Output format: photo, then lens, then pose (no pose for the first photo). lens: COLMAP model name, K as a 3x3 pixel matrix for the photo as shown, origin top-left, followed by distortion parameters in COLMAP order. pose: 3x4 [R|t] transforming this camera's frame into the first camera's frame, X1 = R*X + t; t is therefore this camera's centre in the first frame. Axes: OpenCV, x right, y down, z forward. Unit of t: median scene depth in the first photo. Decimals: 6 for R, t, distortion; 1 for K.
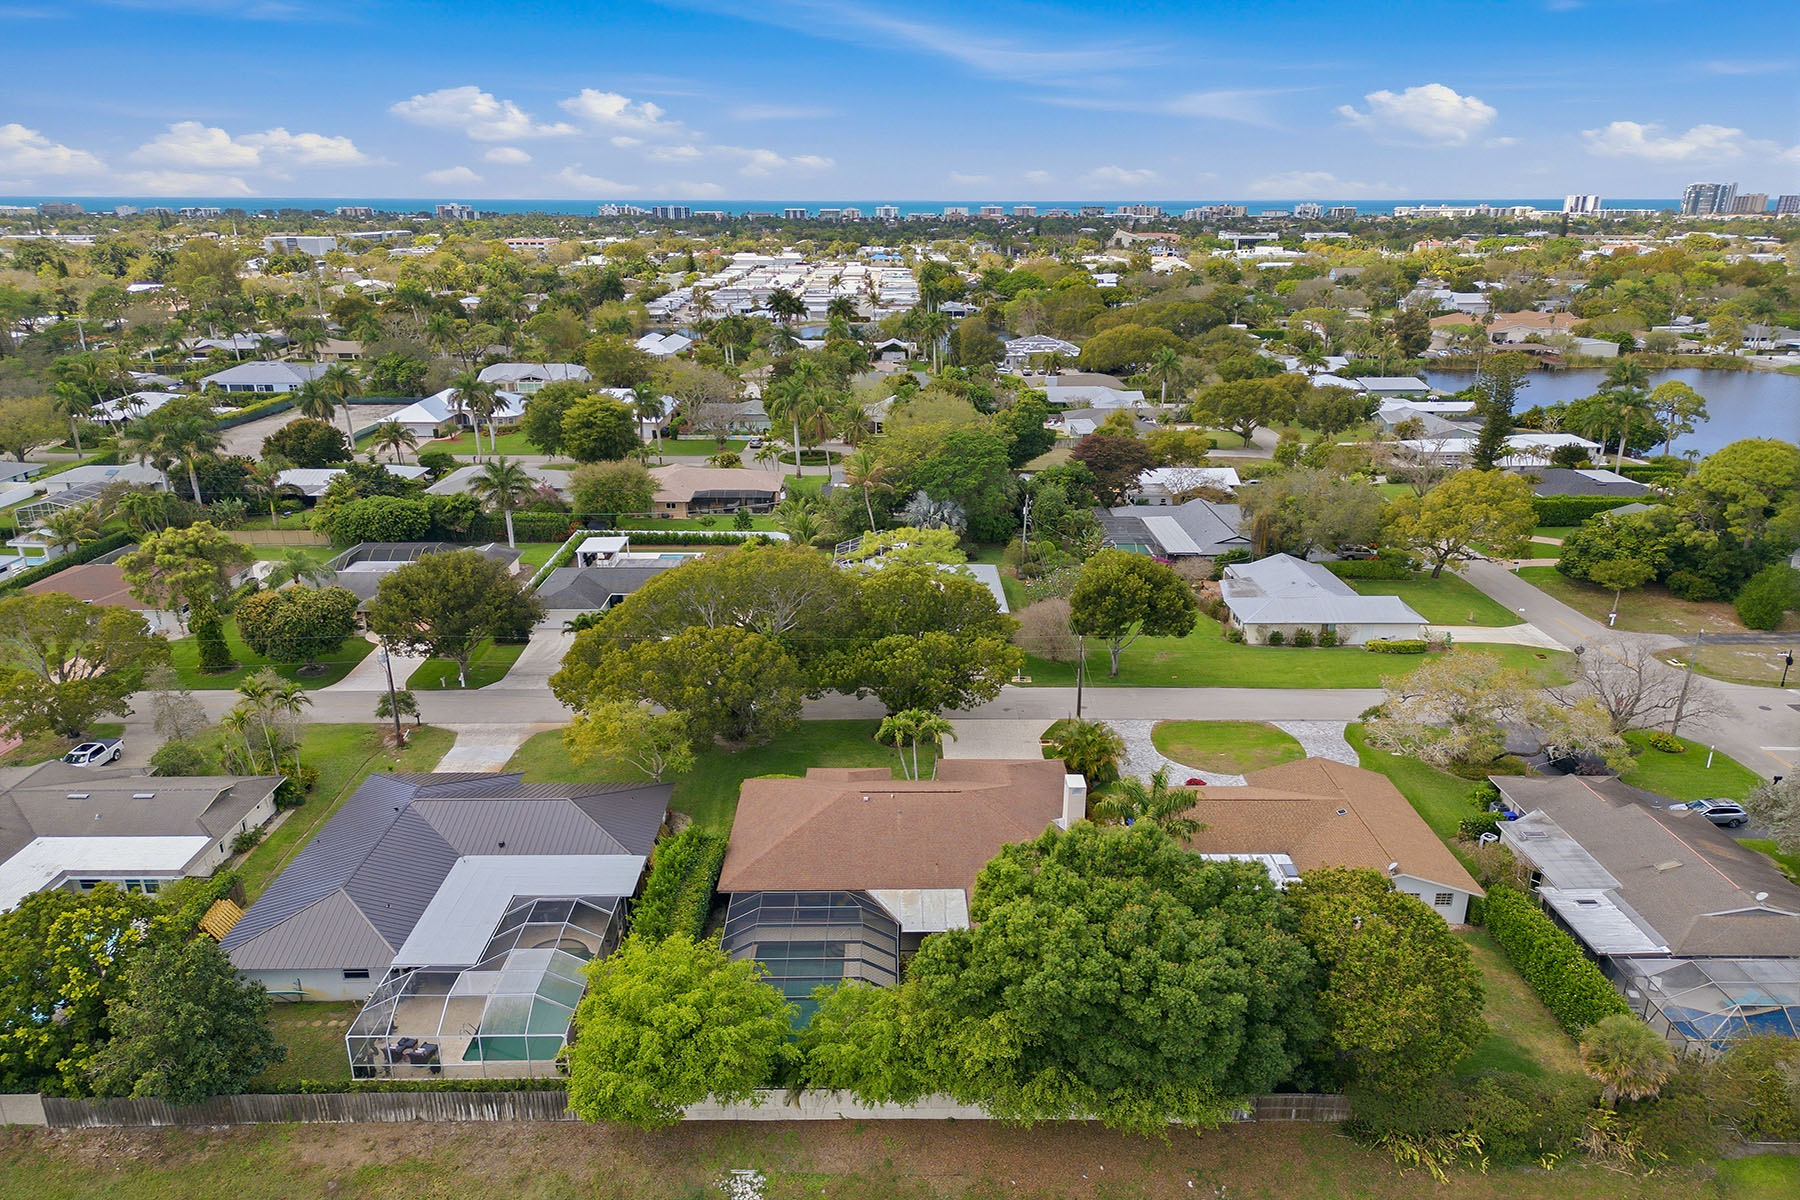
lens RADIAL K [[1297.0, 0, 927.7], [0, 1297.0, 603.1], [0, 0, 1]] dist [0.075803, -0.000757]
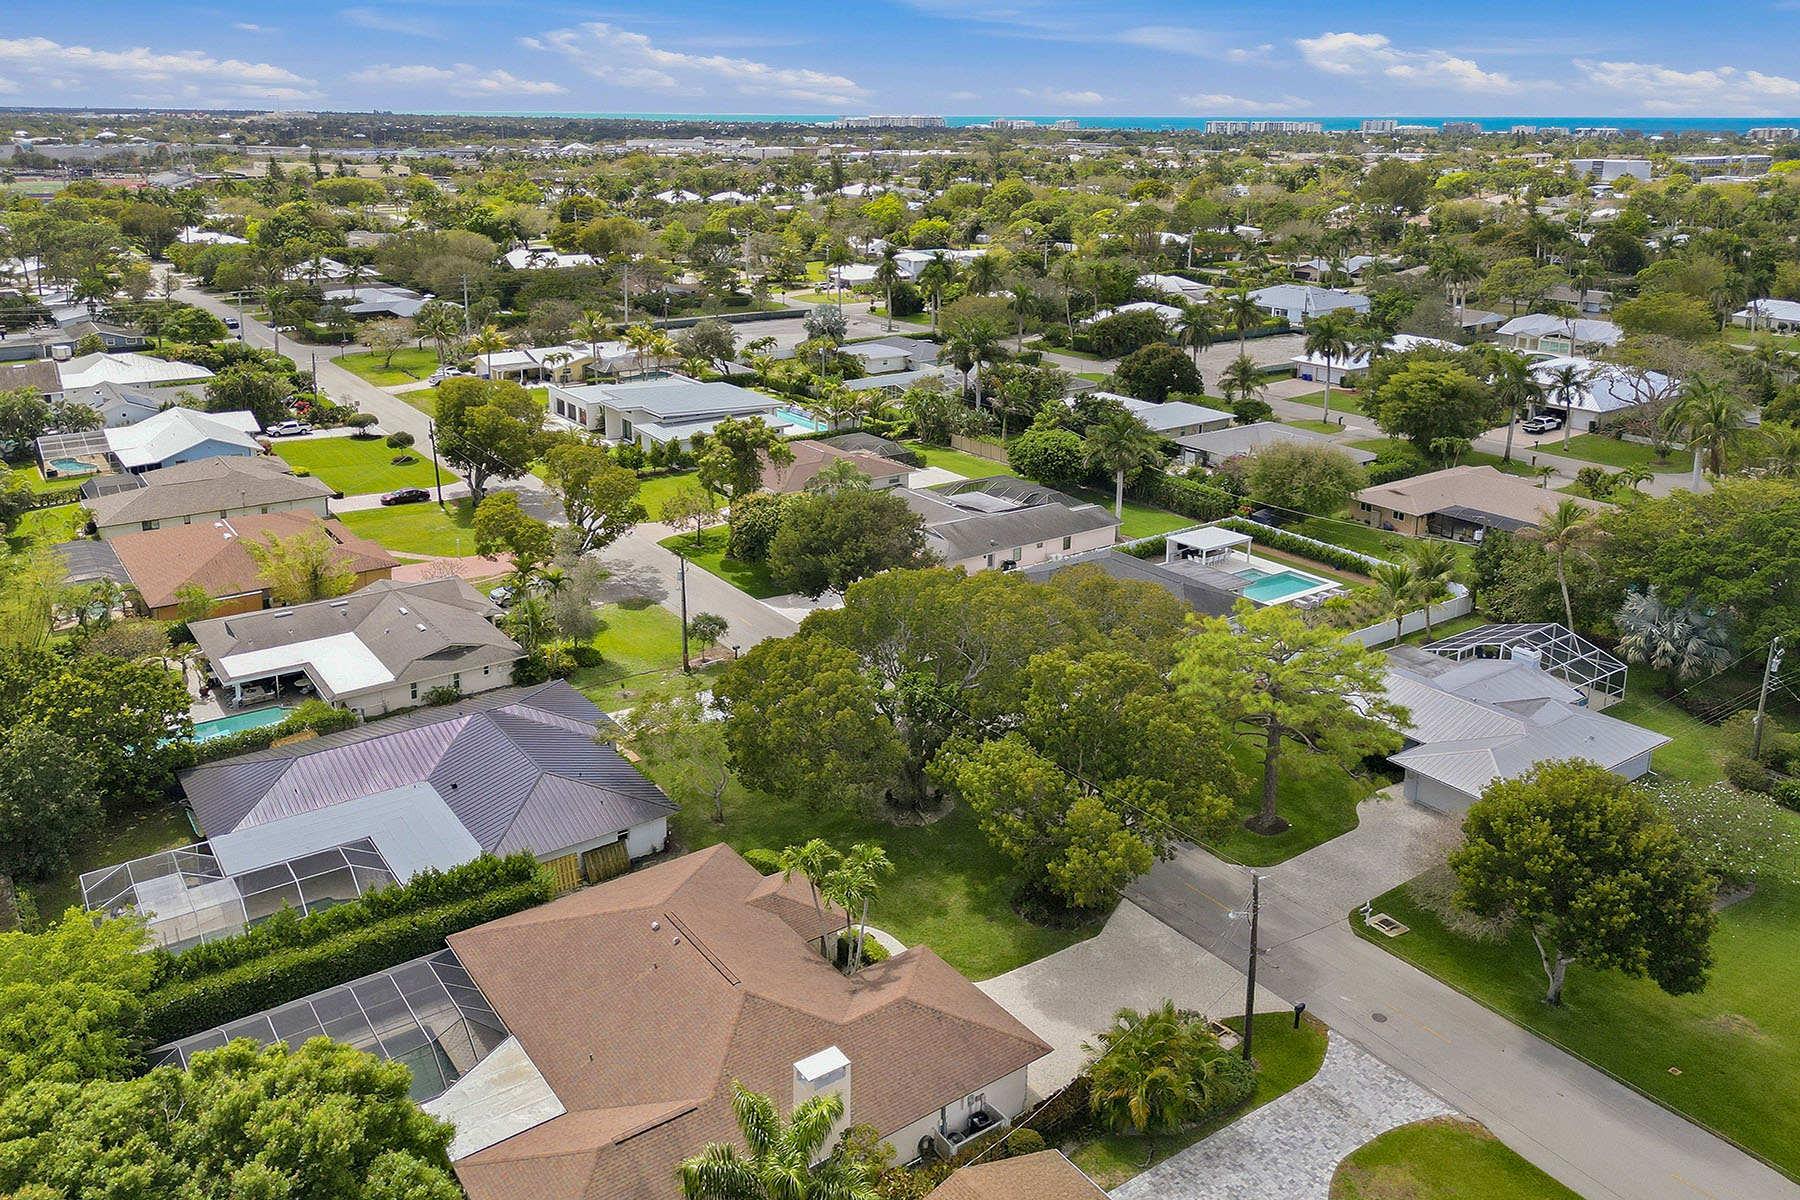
lens RADIAL K [[1297.0, 0, 927.7], [0, 1297.0, 603.1], [0, 0, 1]] dist [0.075803, -0.000757]
pose [[0.530851, 0.293298, -0.795094, 0.333923], [-0.246706, 0.951051, 0.186113, -0.117887], [0.810761, 0.097356, 0.577225, 0.382743]]
